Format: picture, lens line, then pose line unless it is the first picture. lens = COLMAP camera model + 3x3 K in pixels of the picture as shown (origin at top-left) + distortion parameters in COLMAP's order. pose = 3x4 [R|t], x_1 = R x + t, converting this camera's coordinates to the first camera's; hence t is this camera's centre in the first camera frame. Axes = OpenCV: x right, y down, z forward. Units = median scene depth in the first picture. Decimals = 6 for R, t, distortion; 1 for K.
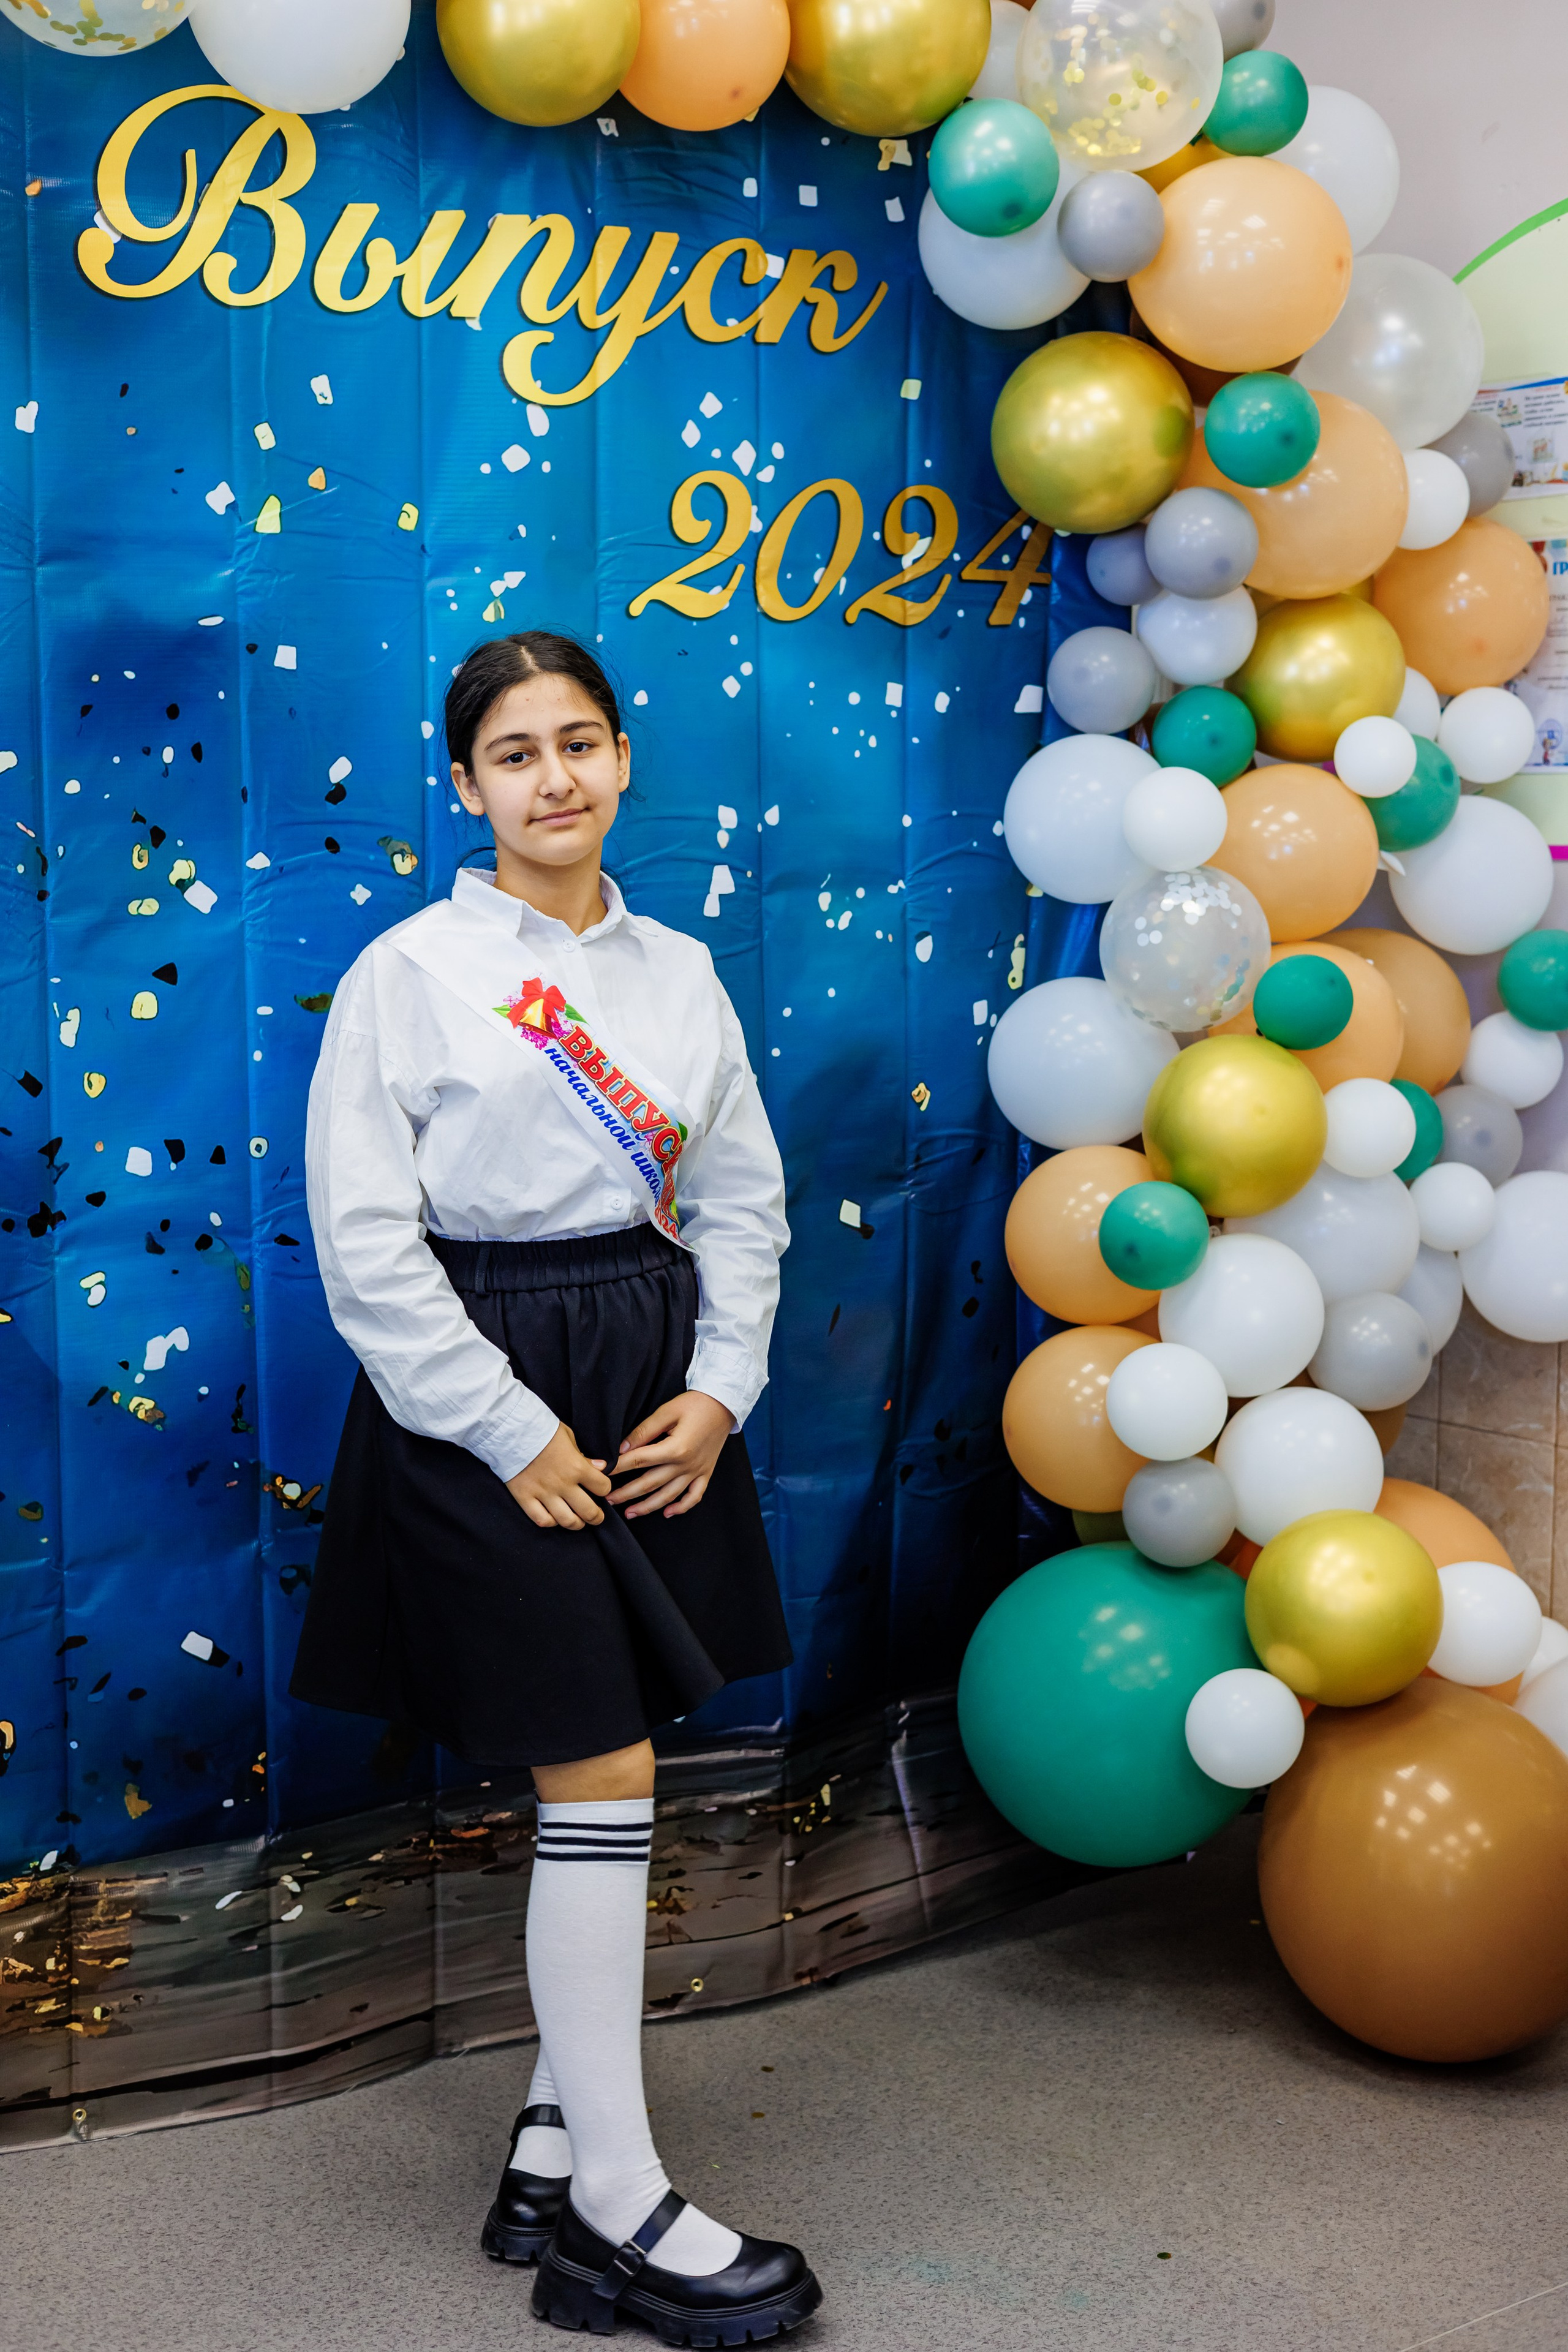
lens RADIAL K [[3381.3, 0, 789.7], [0, 3381.3, 1169.2], [0, 0, 1]] dist [0.002193, 0.000000]
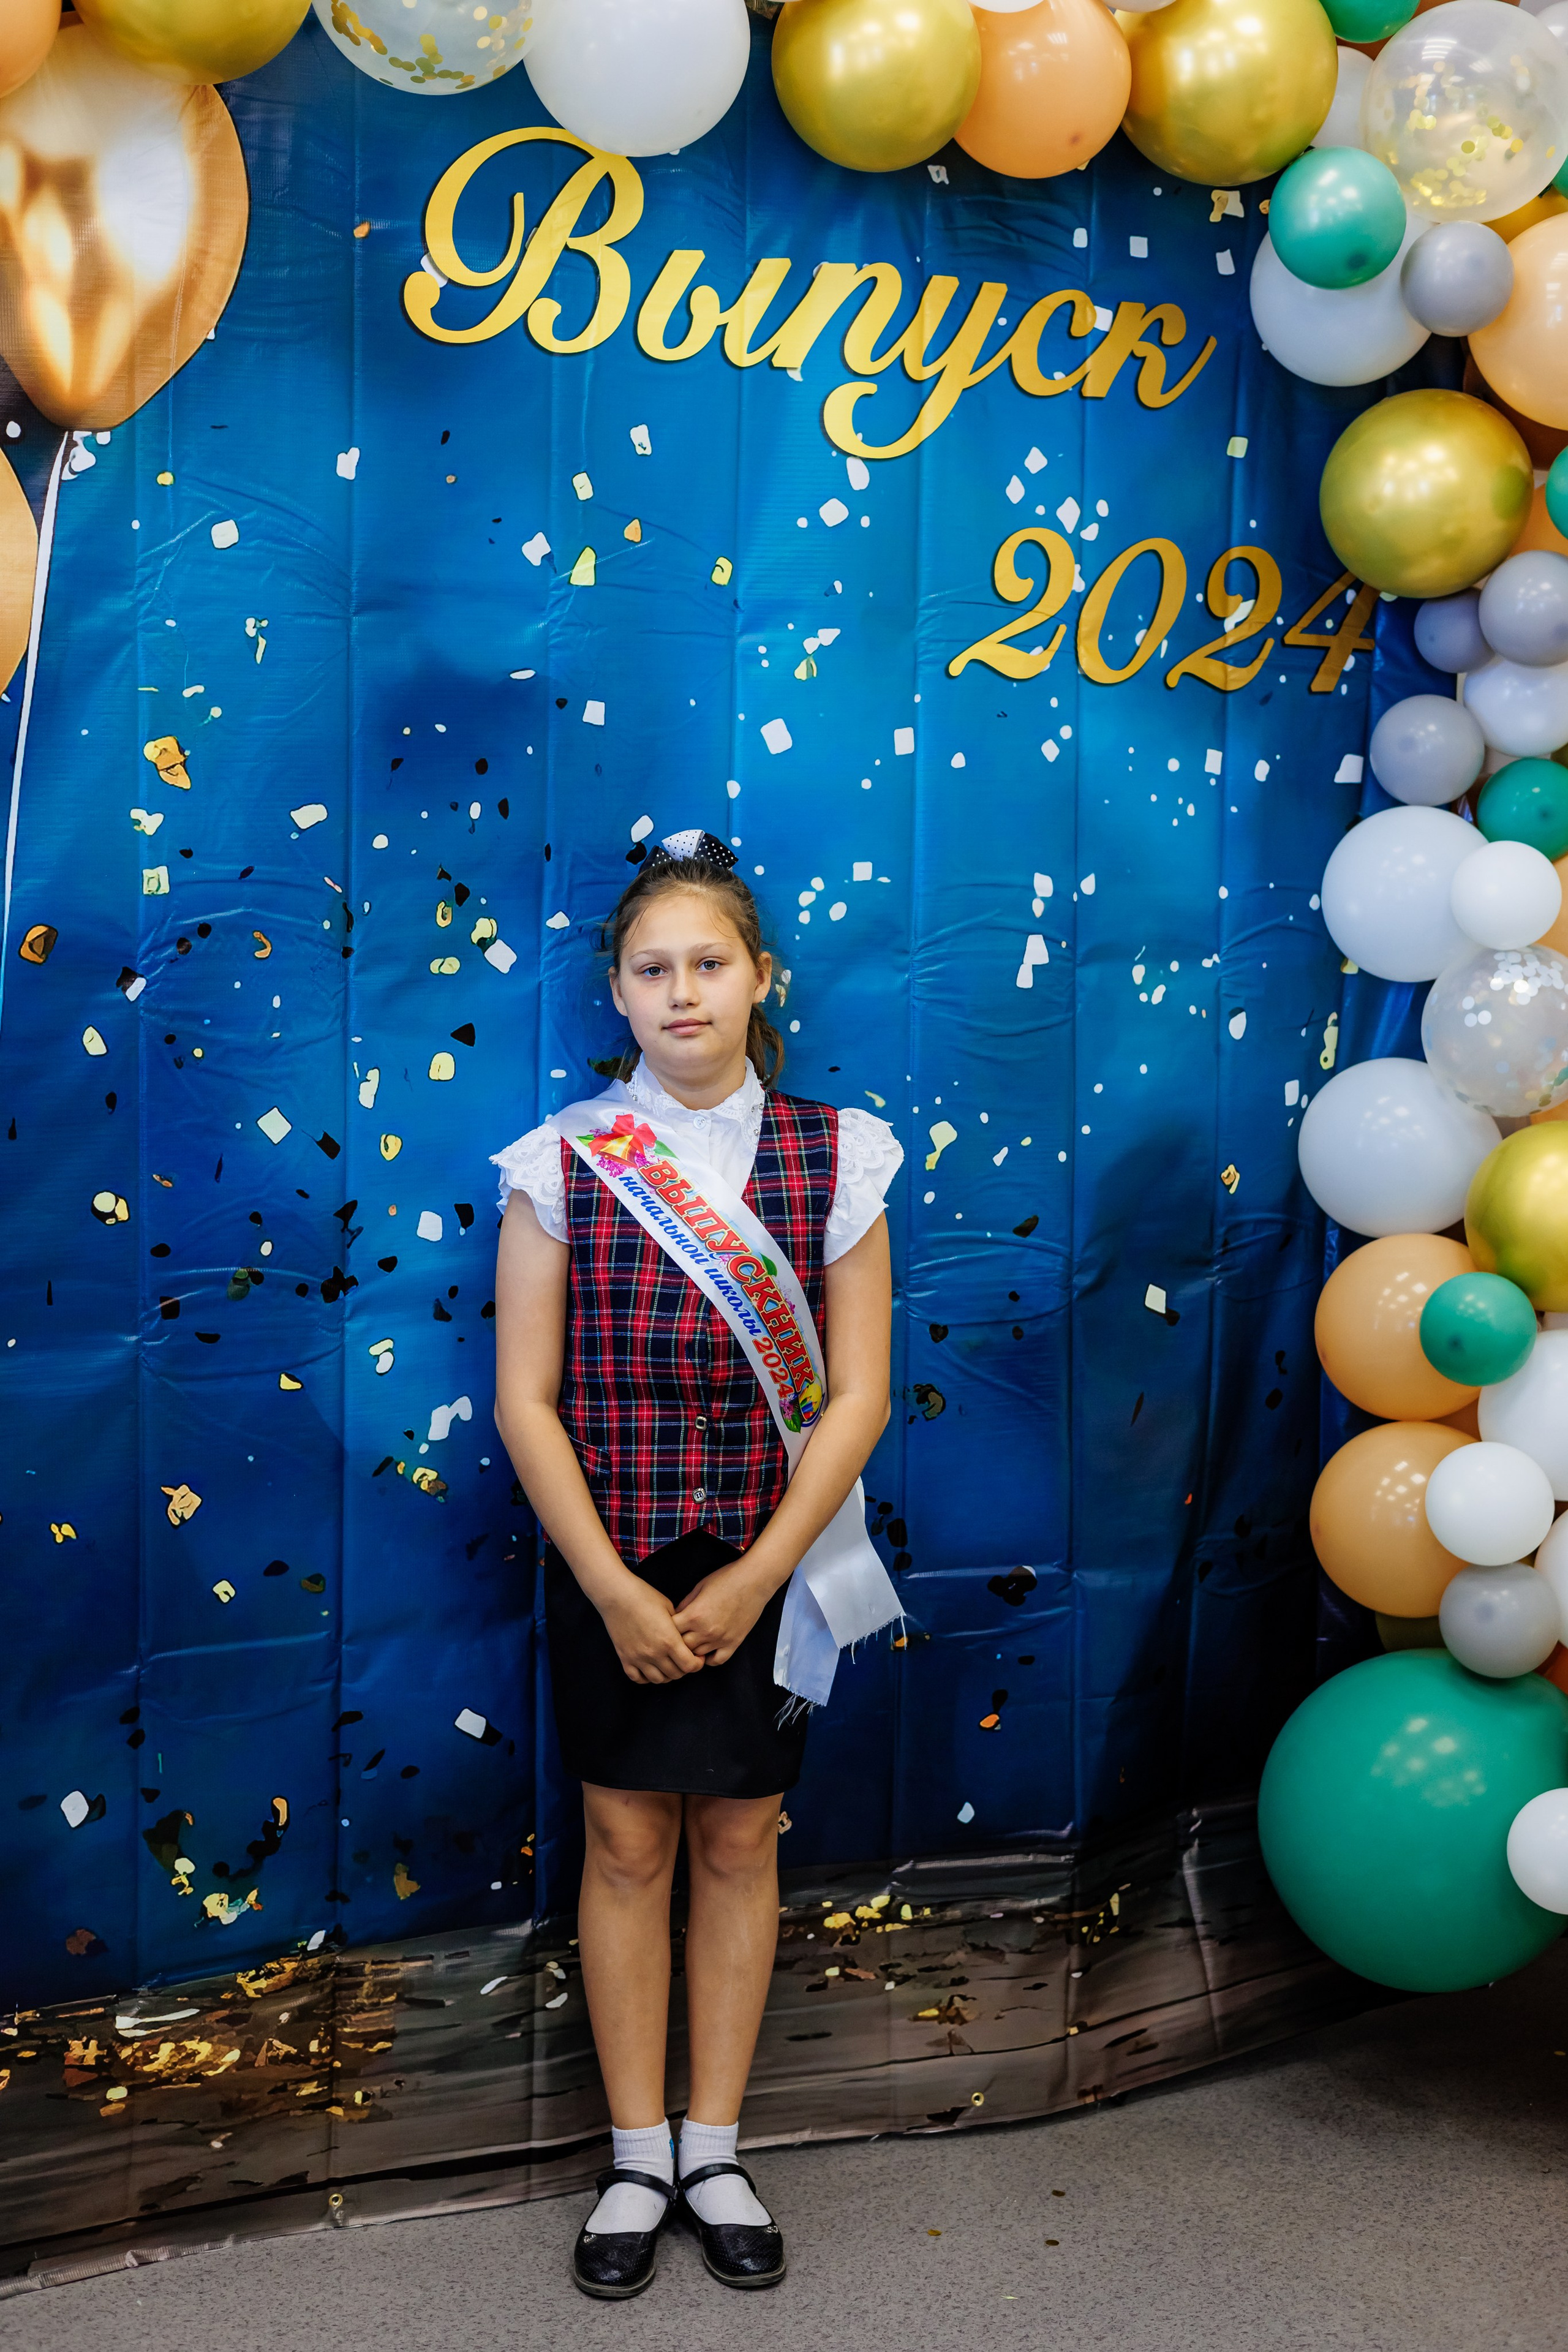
lens RADIAL K [[3381.3, 0, 774.7], [0, 3381.3, 1155.4], [0, 0, 1]] dist [0.002193, 0.000000]
pose [[0.997964, 0.021243, -0.060136, -0.034585], [-0.022850, 0.999397, -0.026147, 0.000078], [0.059544, 0.027468, 0.997848, 0.033653]]
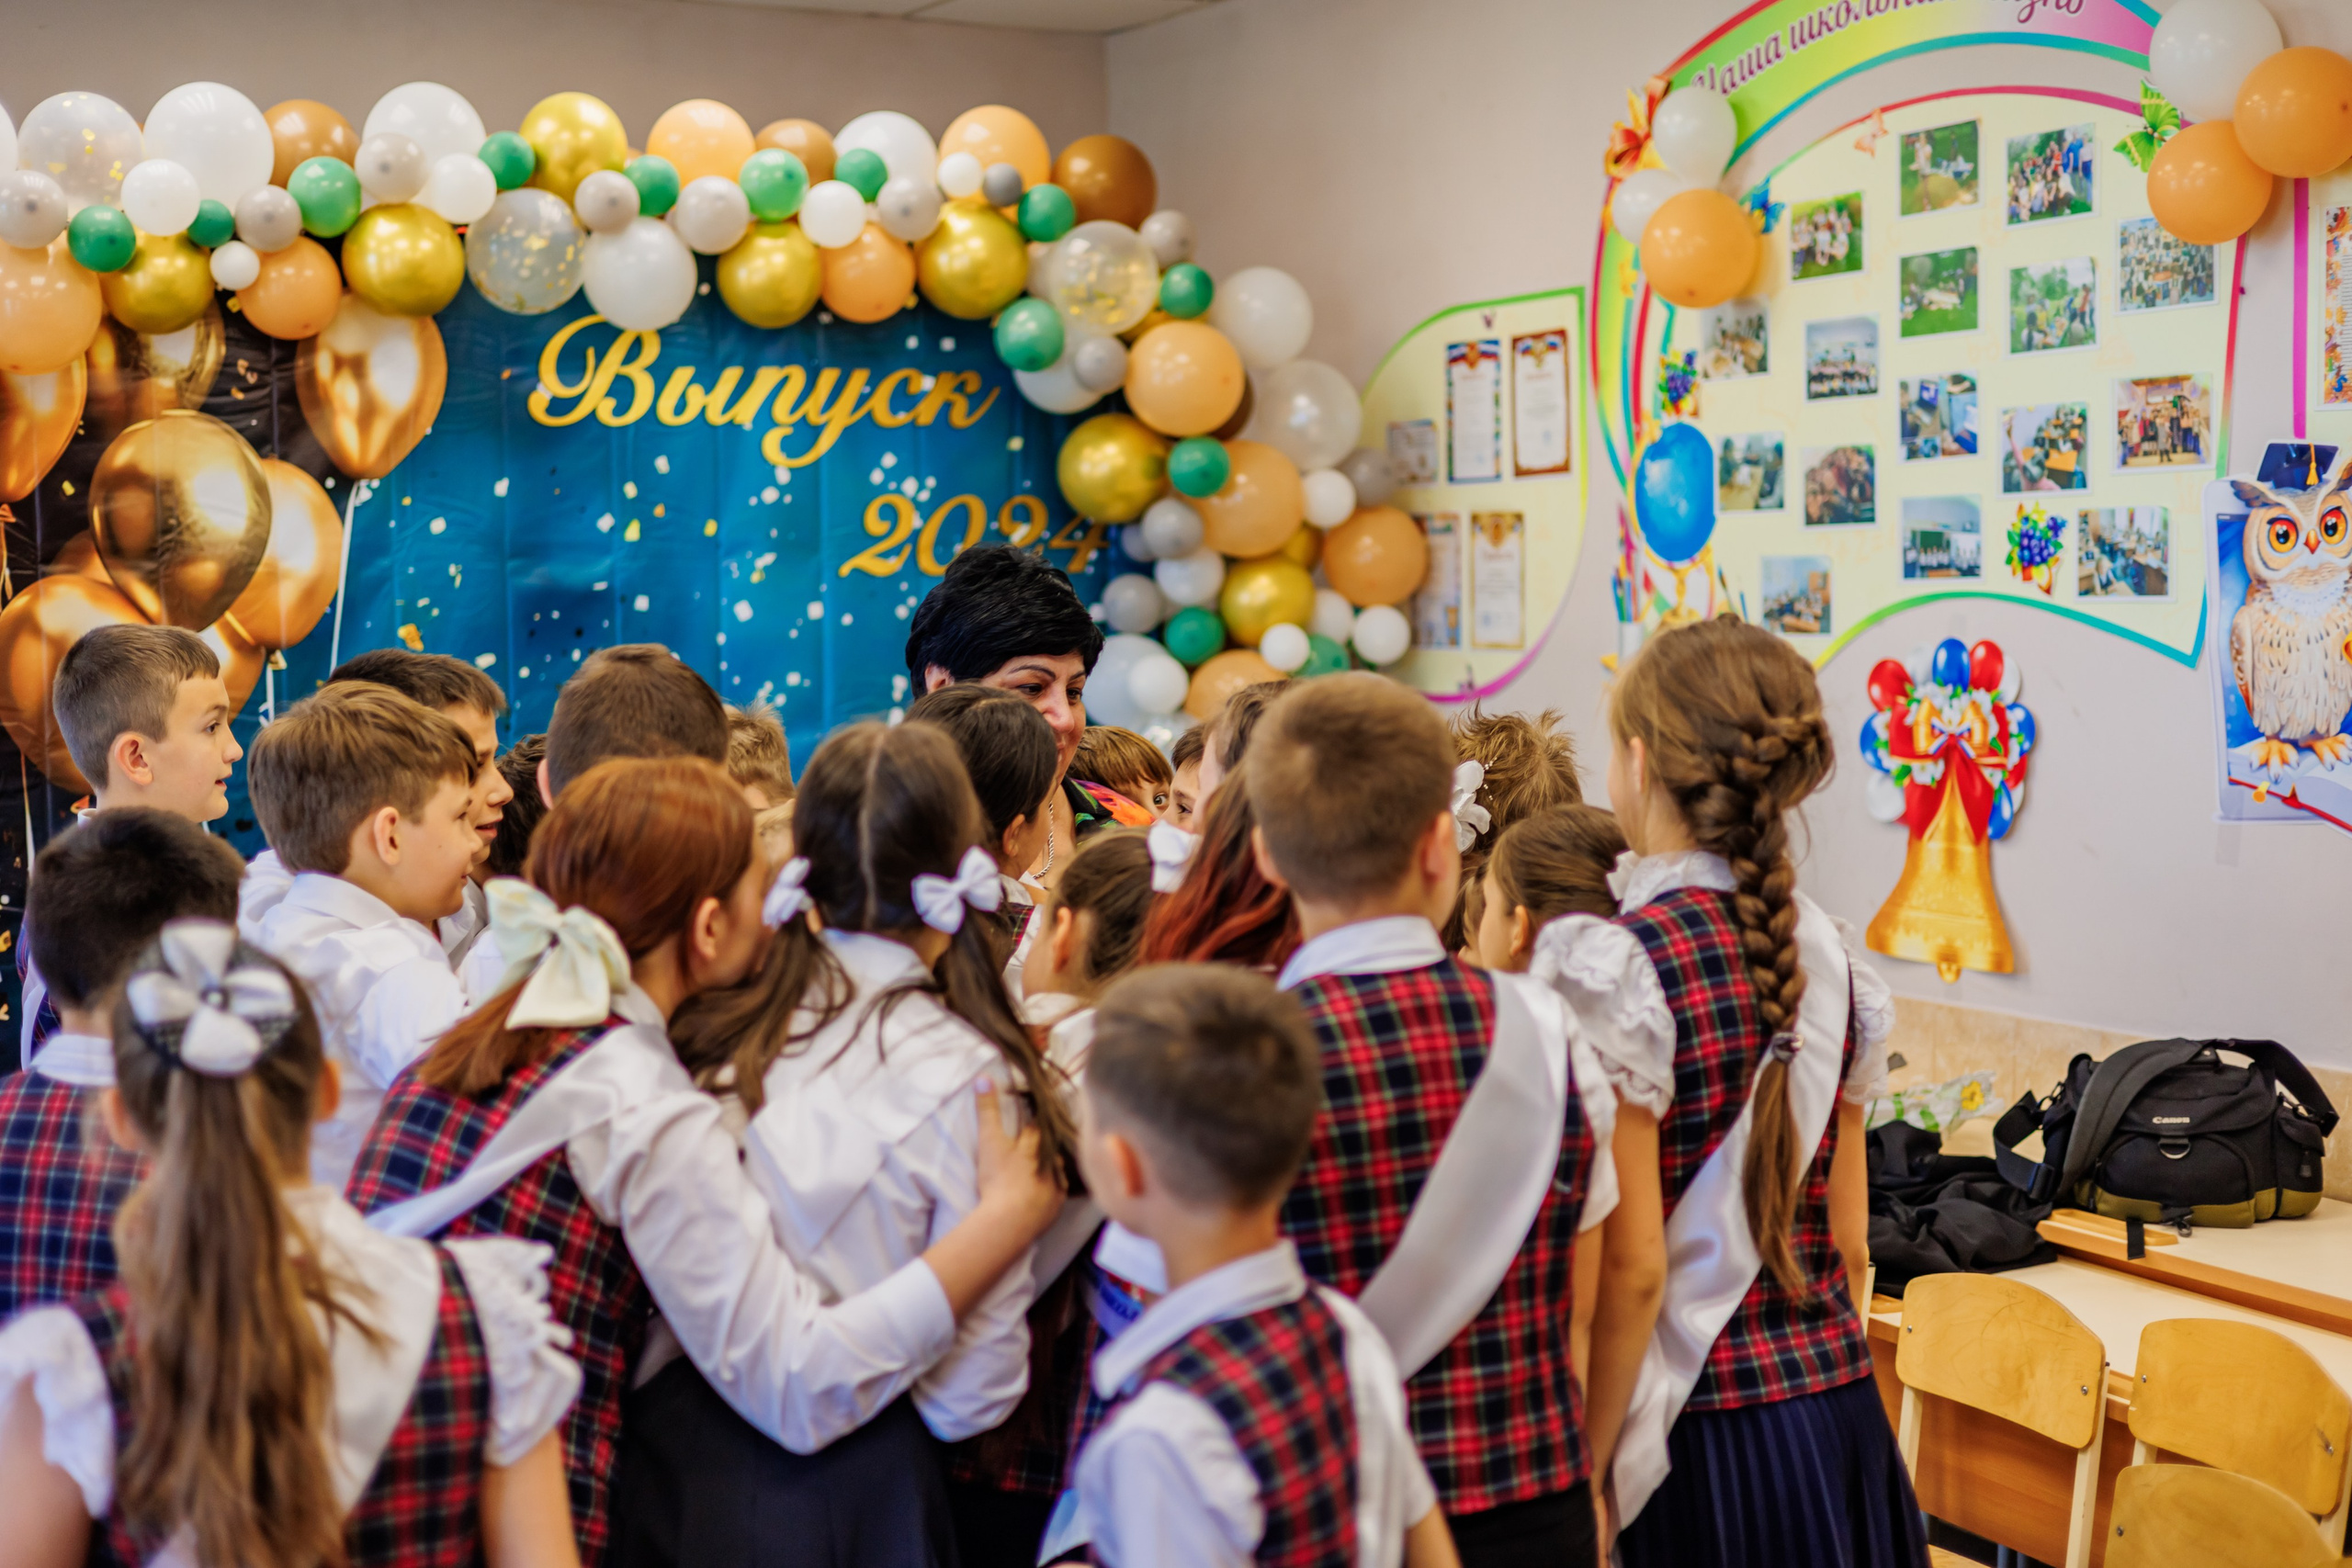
lens RADIAL K [[3380.9, 0, 1167.4], [0, 3380.9, 725.9], [0, 0, 1]] dist [0.002193, 0.000000]
pose [[0.981413, 0.011994, -0.191534, 0.470397], [-0.021790, 0.998555, -0.049123, 0.005061], [0.190668, 0.052383, 0.980256, -0.750963]]
